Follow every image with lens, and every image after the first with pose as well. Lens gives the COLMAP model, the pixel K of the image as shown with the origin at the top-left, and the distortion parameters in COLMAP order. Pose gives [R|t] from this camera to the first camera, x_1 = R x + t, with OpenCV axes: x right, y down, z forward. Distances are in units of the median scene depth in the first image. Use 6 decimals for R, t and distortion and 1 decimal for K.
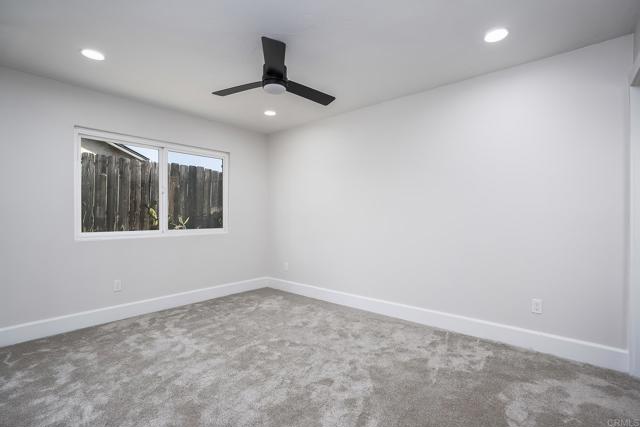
lens RADIAL K [[290.1, 0, 319.7], [0, 290.1, 214.4], [0, 0, 1]] dist [-0.034168, 0.010694]
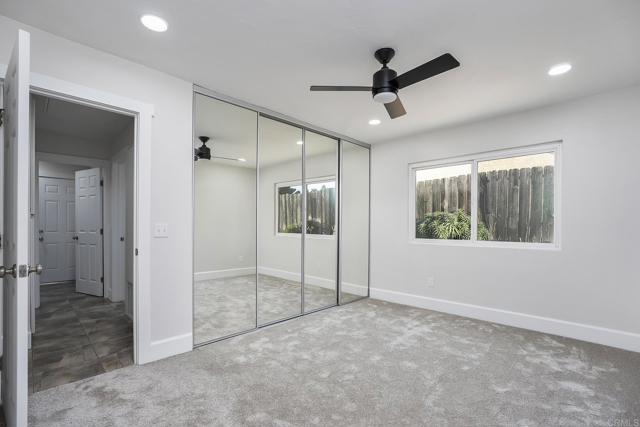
lens RADIAL K [[290.1, 0, 320.9], [0, 290.1, 217.0], [0, 0, 1]] dist [-0.034168, 0.010694]
pose [[-0.047118, -0.030129, -0.998435, 0.434534], [0.001301, 0.999542, -0.030224, 0.001716], [0.998888, -0.002723, -0.047058, 0.432440]]
